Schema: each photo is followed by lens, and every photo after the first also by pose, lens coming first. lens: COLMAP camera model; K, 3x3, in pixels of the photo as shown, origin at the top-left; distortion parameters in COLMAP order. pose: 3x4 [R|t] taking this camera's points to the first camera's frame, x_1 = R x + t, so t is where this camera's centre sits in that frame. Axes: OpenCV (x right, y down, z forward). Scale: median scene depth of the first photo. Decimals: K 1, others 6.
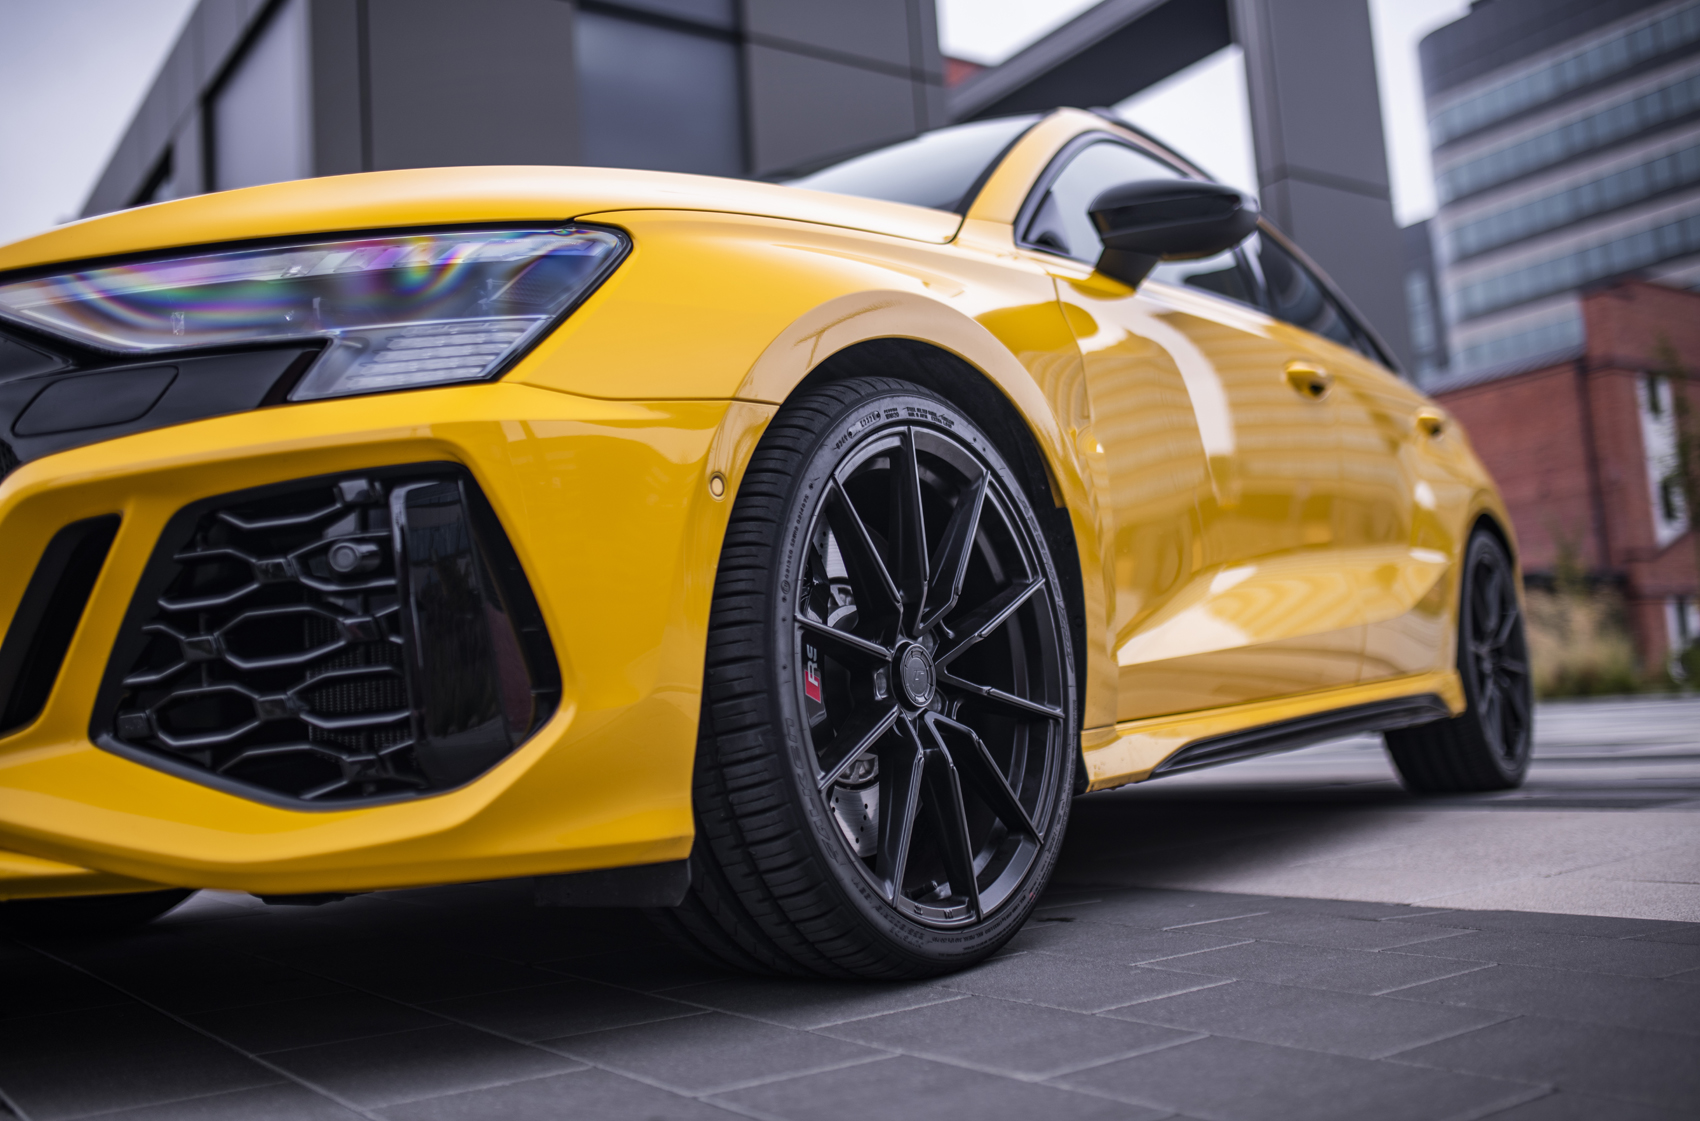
lens RADIAL K [[1619.8, 0, 850.4], [0, 1619.8, 557.8], [0, 0, 1]] dist [-0.078798, 0.107360]
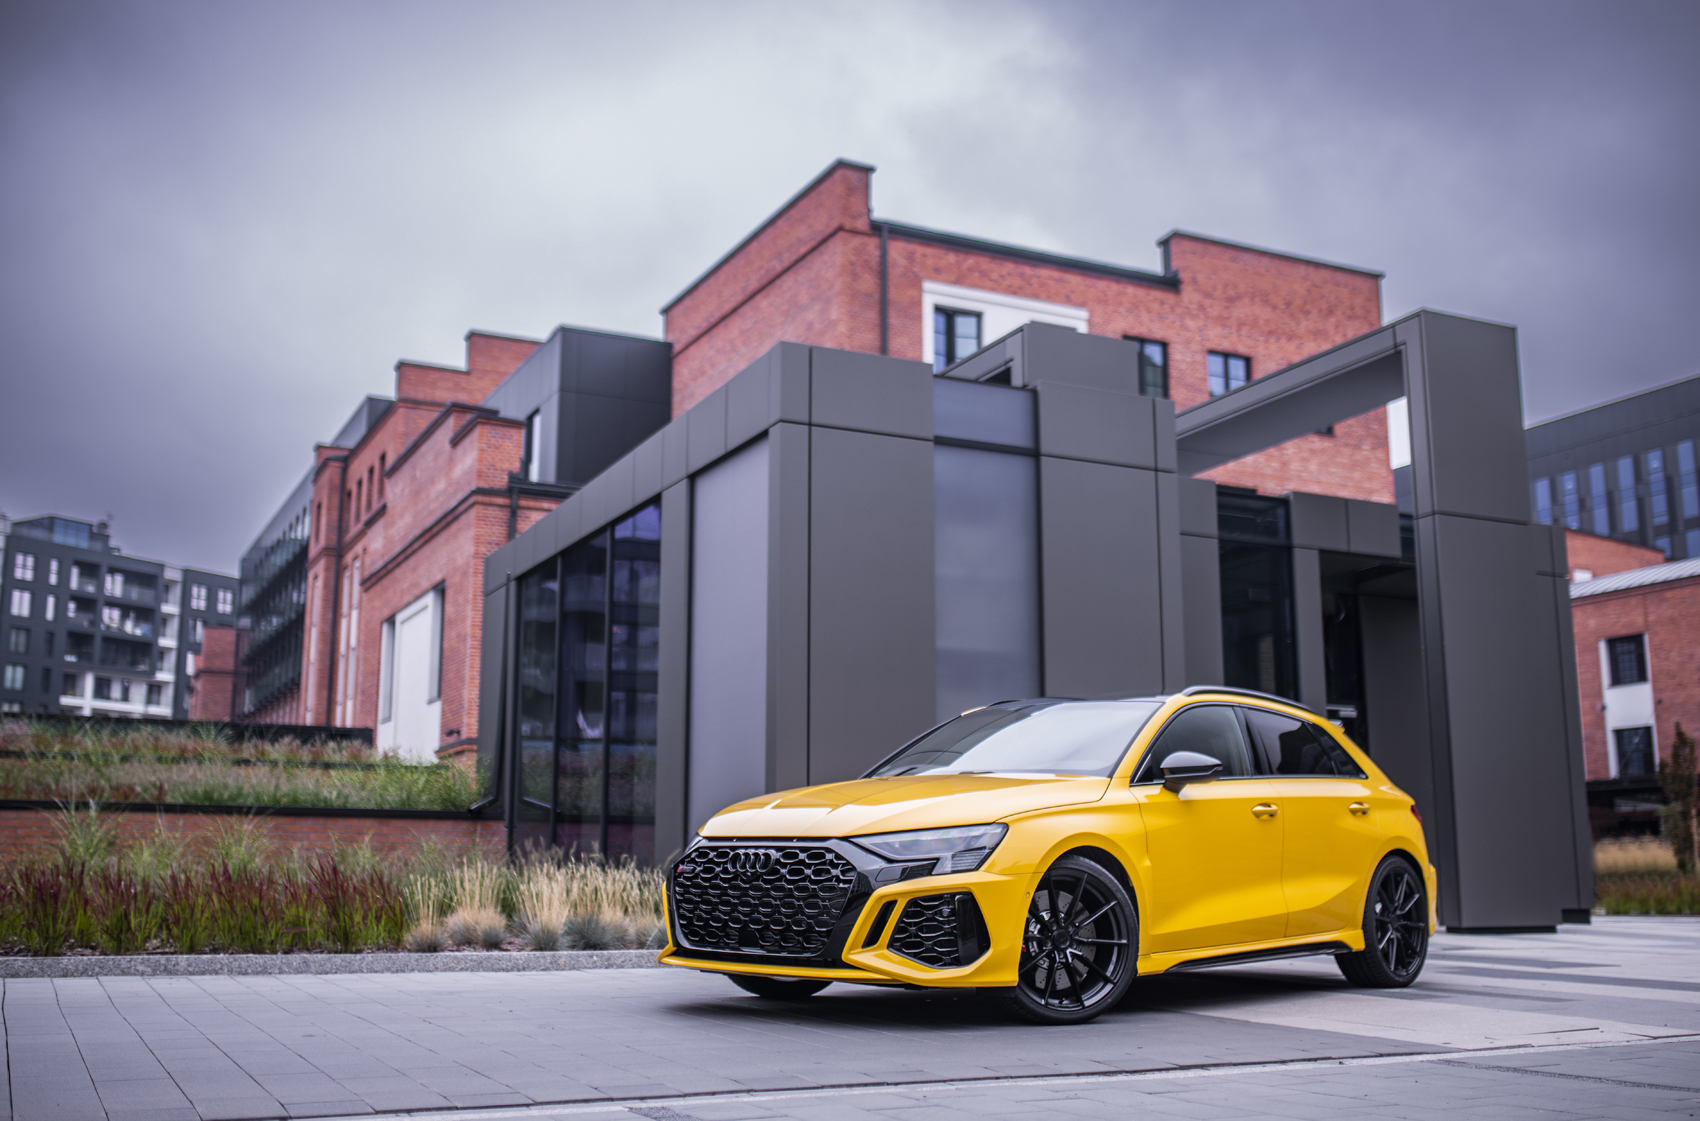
lens RADIAL K [[1716.8, 0, 854.2], [0, 1716.8, 559.0], [0, 0, 1]] dist [-0.043586, 0.027088]
pose [[0.985298, 0.042024, -0.165597, 0.170486], [-0.053114, 0.996591, -0.063124, -0.606875], [0.162380, 0.070991, 0.984171, -3.474092]]
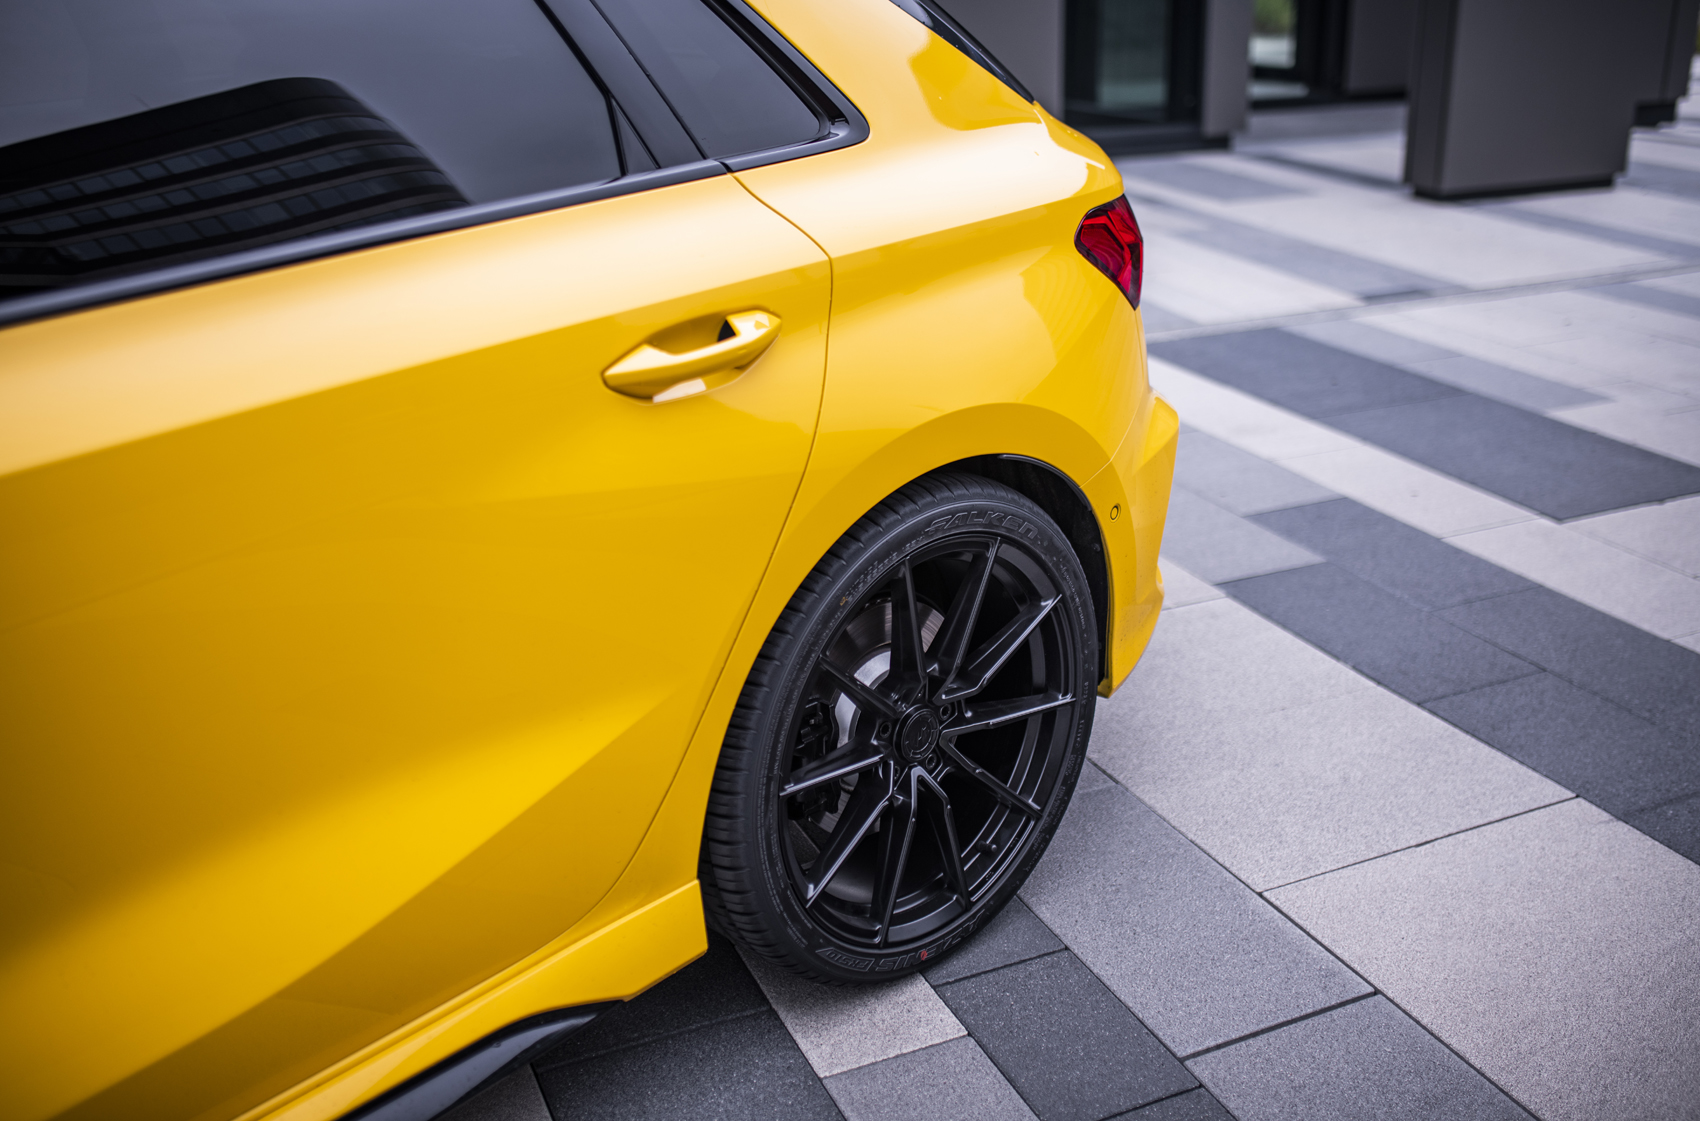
lens RADIAL K [[1637.7, 0, 853.6], [0, 1637.7, 553.9], [0, 0, 1]] dist [-0.040857, 0.029019]
pose [[0.977806, 0.150611, -0.145641, 1.206949], [-0.062421, 0.873002, 0.483706, -0.640132], [0.199997, -0.463879, 0.863028, 1.597895]]
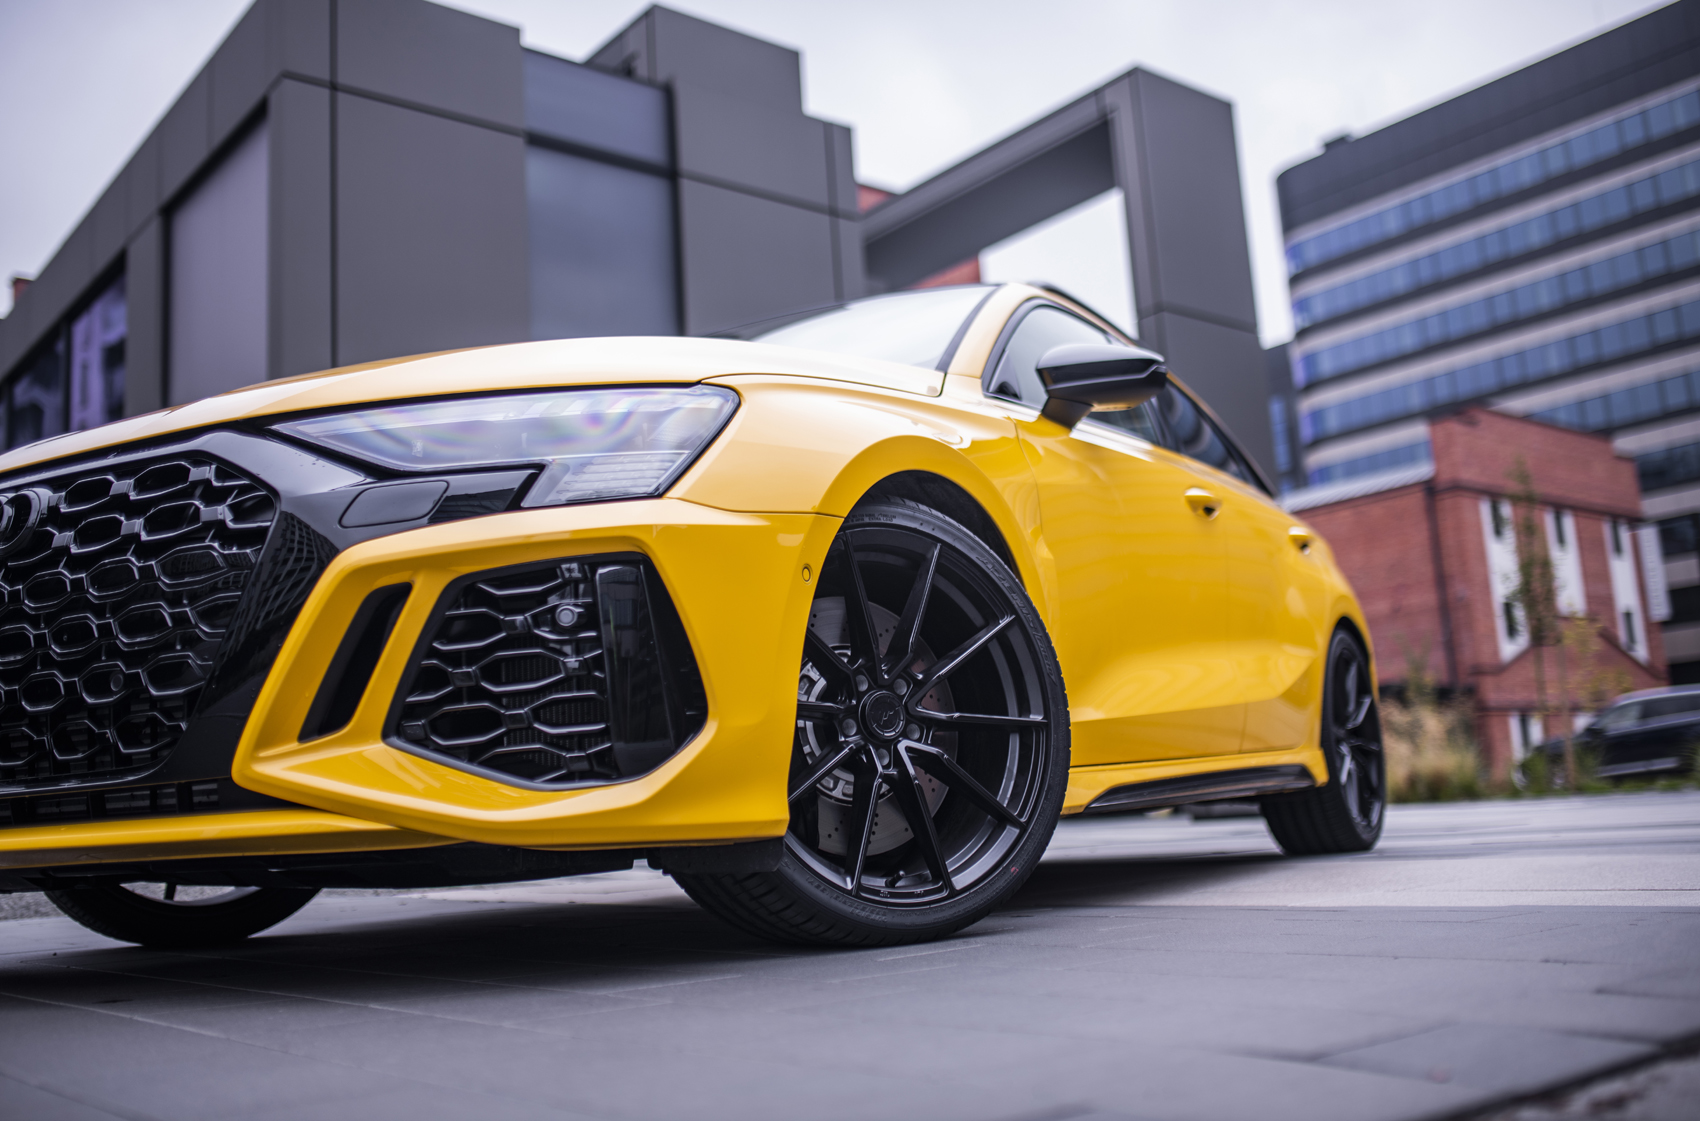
lens RADIAL K [[1619.8, 0, 850.4], [0, 1619.8, 557.8], [0, 0, 1]] dist [-0.078798, 0.107360]
pose [[0.997112, 0.021335, 0.072891, -0.149793], [-0.016565, 0.997720, -0.065432, 0.034519], [-0.074120, 0.064035, 0.995191, -0.424590]]
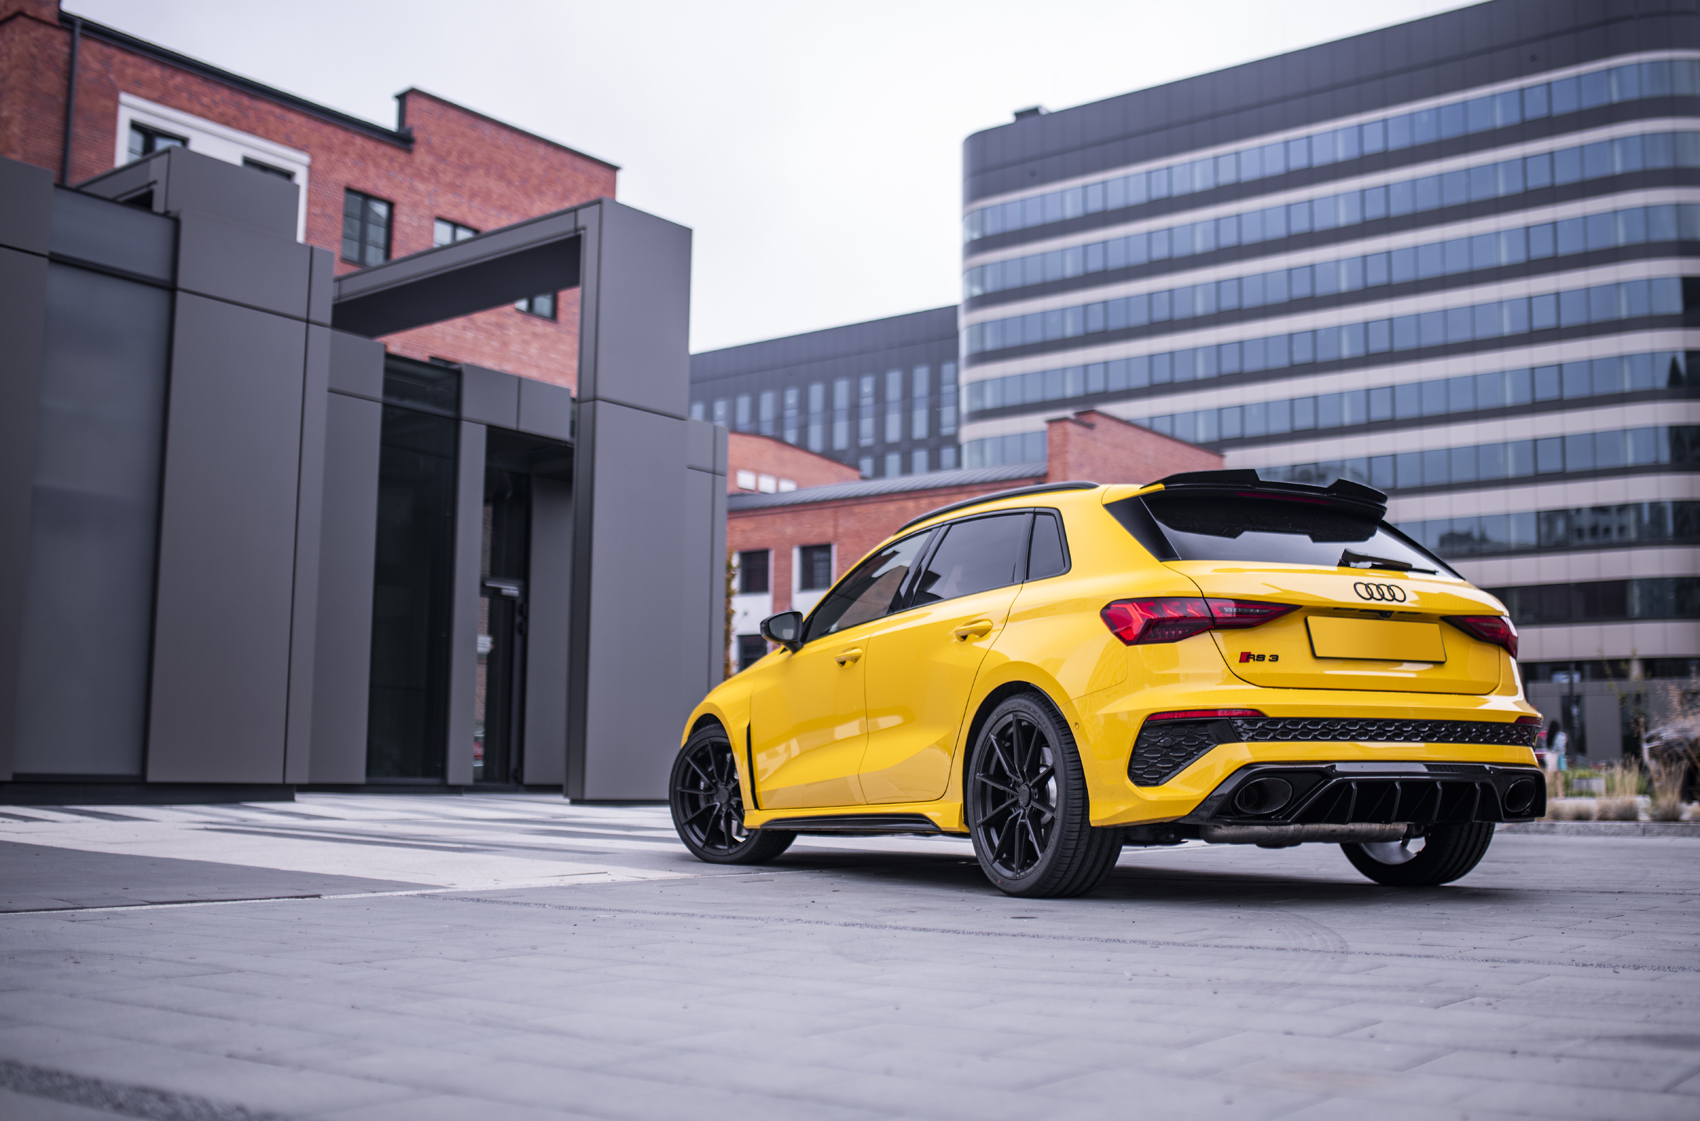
lens RADIAL K [[1753.9, 0, 886.8], [0, 1753.9, 566.8], [0, 0, 1]] dist [-0.046141, 0.062271]
pose [[0.950736, 0.119212, 0.286162, 0.637745], [-0.115011, 0.992864, -0.031507, -0.558417], [-0.287876, -0.002957, 0.957663, -3.634166]]
